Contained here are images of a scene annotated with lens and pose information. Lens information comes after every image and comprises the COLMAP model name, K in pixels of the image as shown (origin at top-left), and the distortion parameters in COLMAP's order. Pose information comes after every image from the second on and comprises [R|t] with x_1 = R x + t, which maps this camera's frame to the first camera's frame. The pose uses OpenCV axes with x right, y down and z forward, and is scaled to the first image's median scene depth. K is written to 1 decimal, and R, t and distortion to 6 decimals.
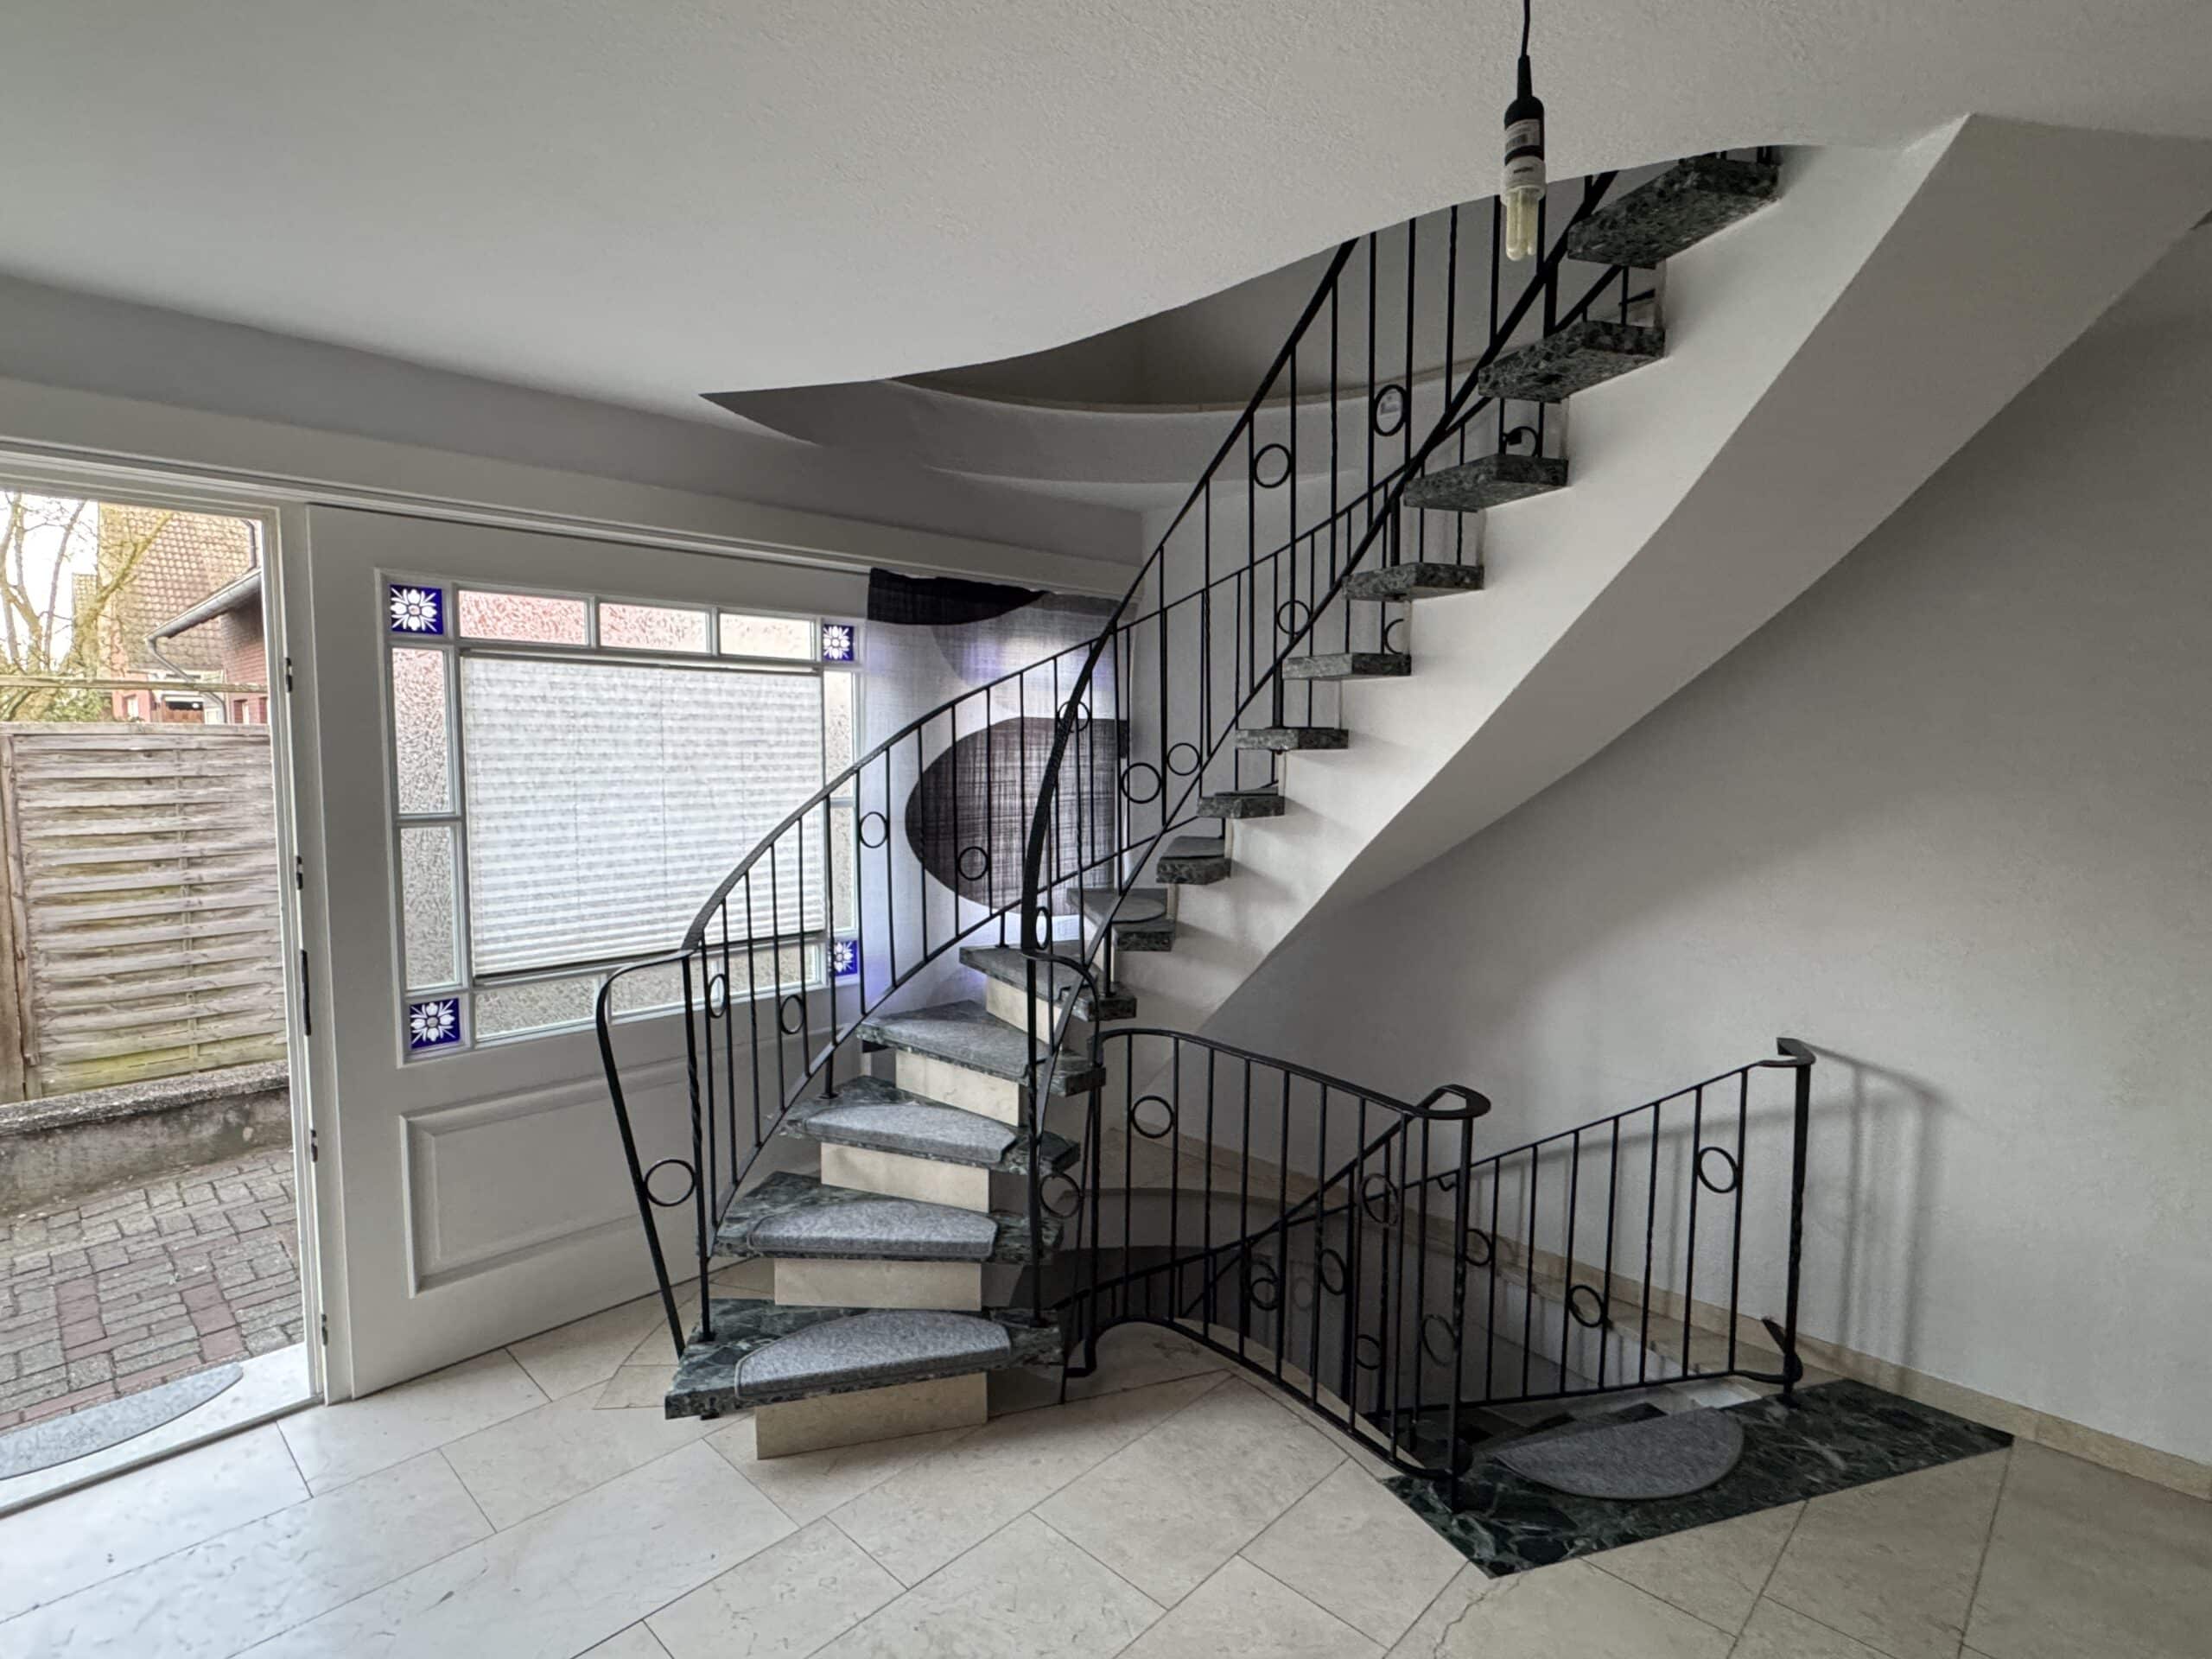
lens RADIAL K [[1108.8, 0, 1100.4], [0, 1108.8, 837.5], [0, 0, 1]] dist [-0.001690, -0.000775]
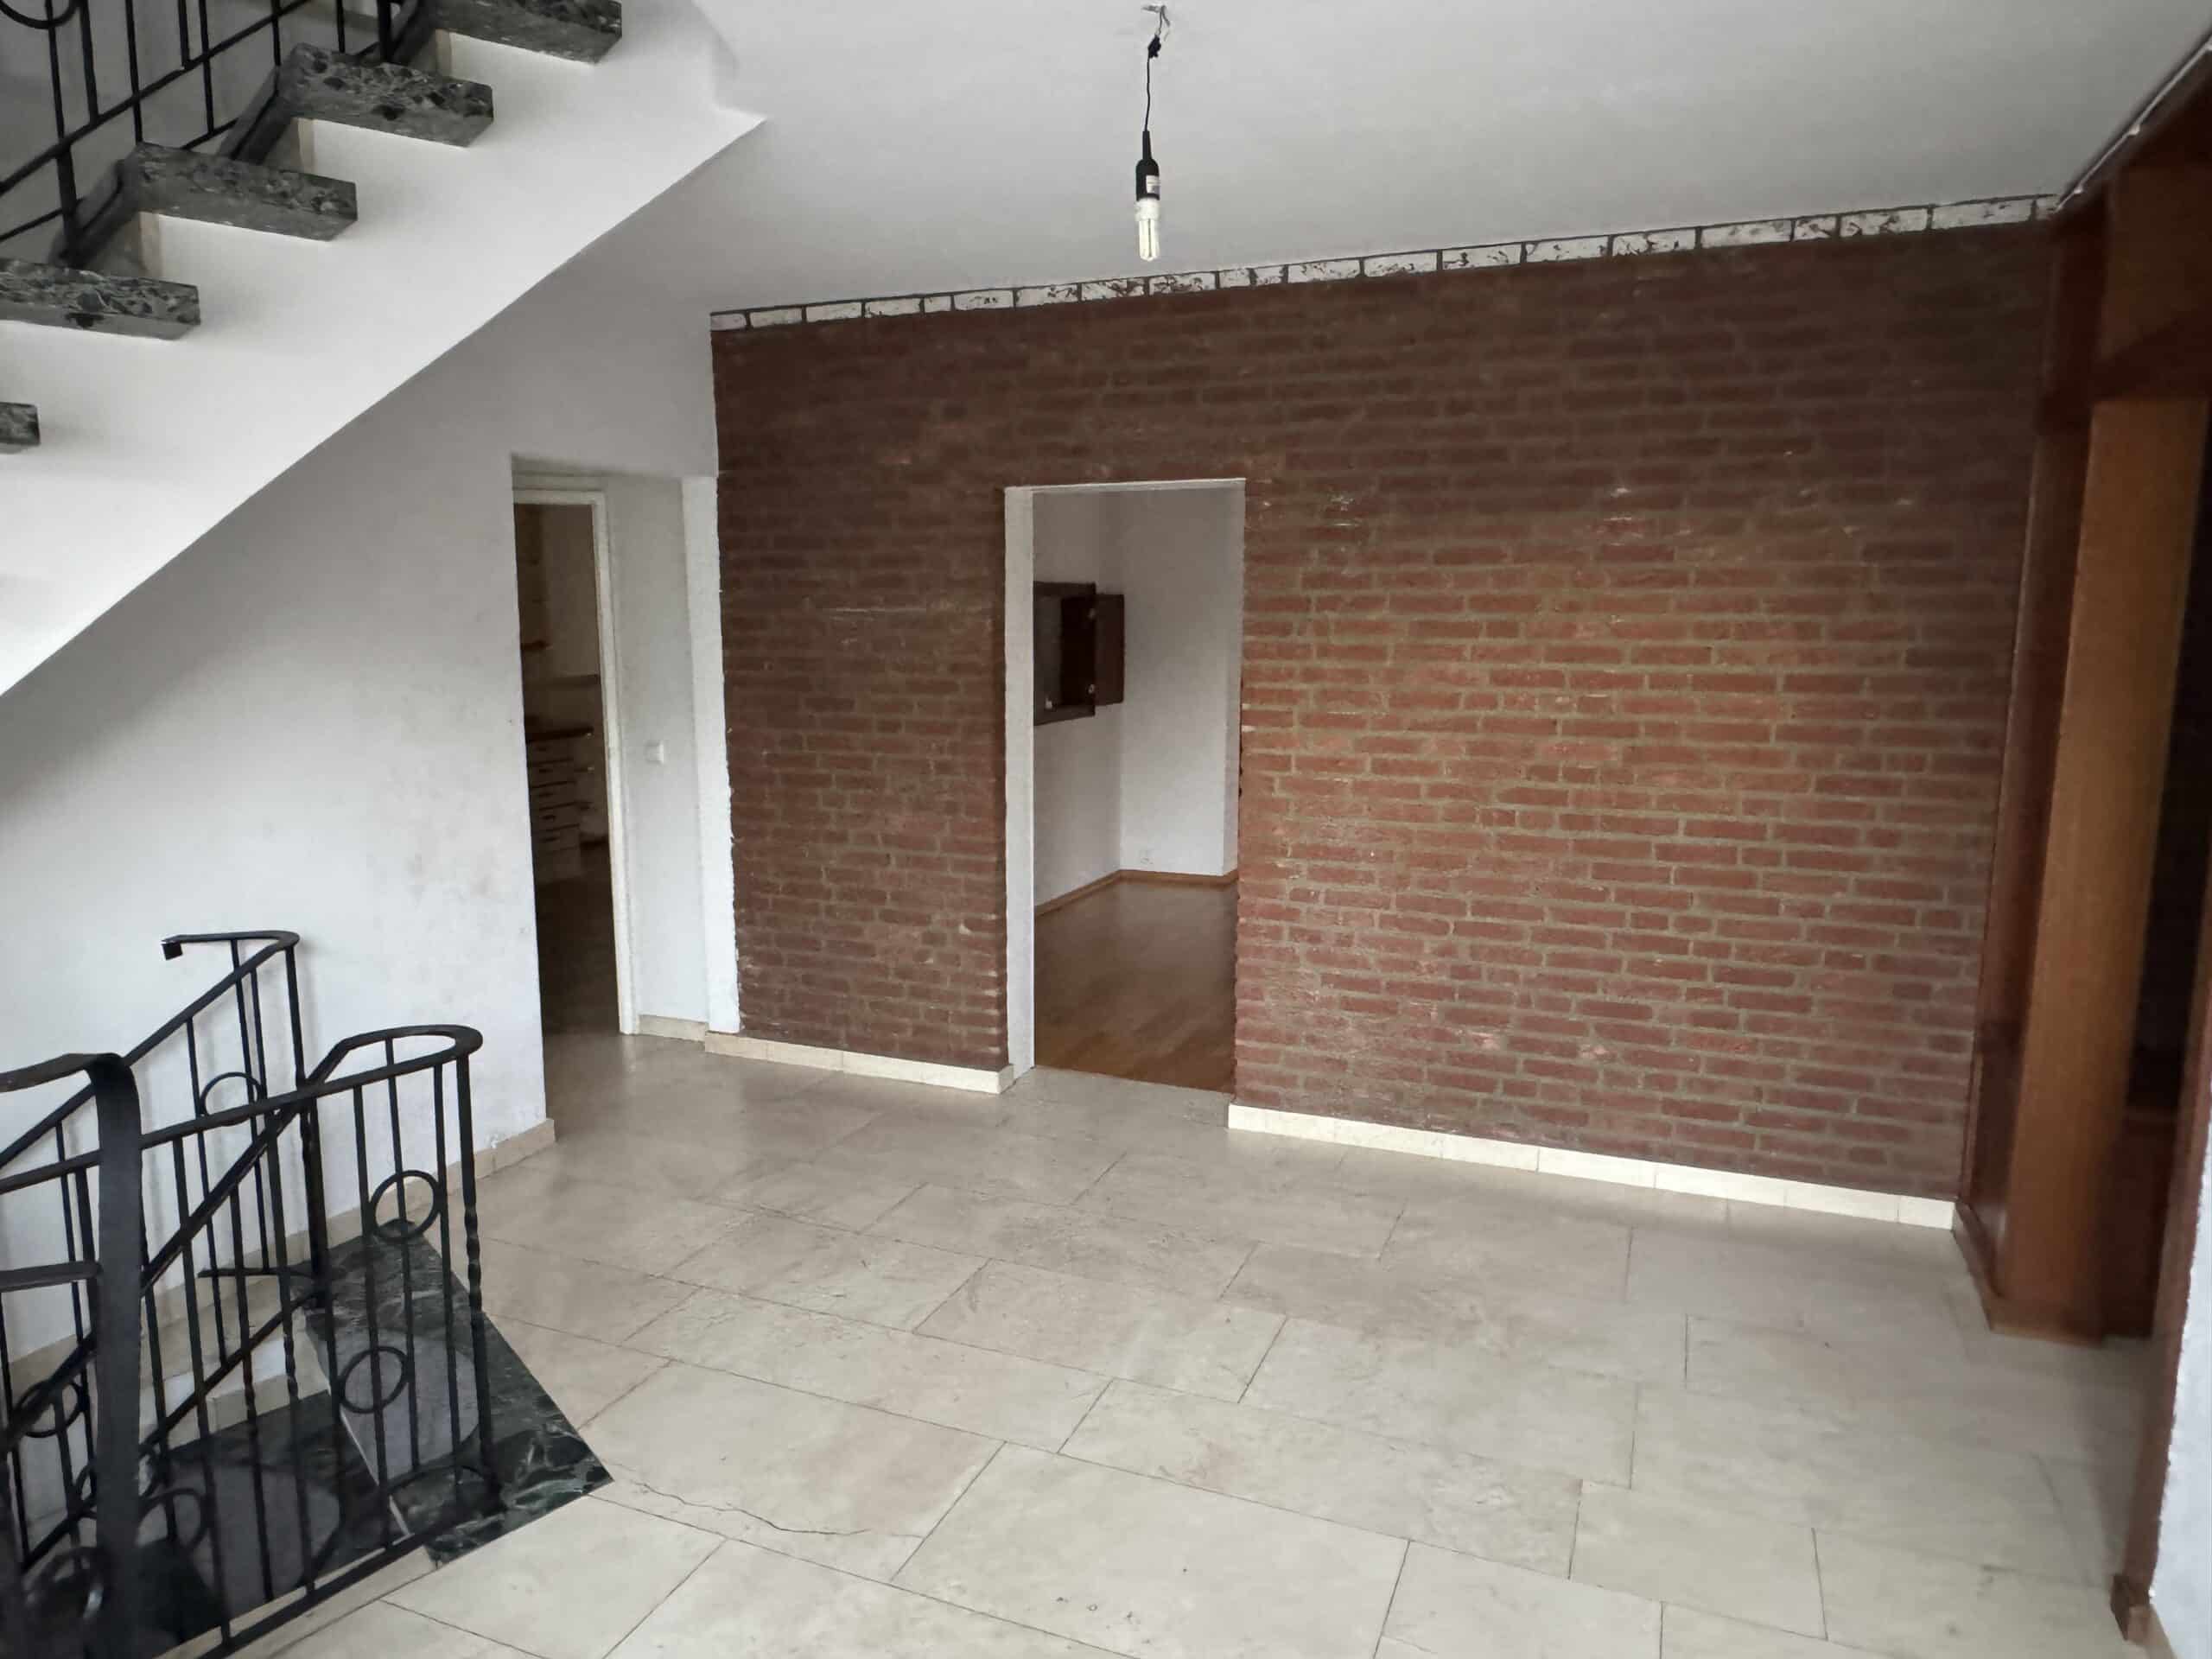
lens RADIAL K [[1469.7, 0, 1106.0], [0, 1469.7, 829.5], [0, 0, 1]] dist [0.002248, 0.003975]
pose [[-0.385953, -0.145020, 0.911049, -0.792423], [0.071671, 0.979868, 0.186337, -0.057837], [-0.919730, 0.137214, -0.367789, 0.938150]]
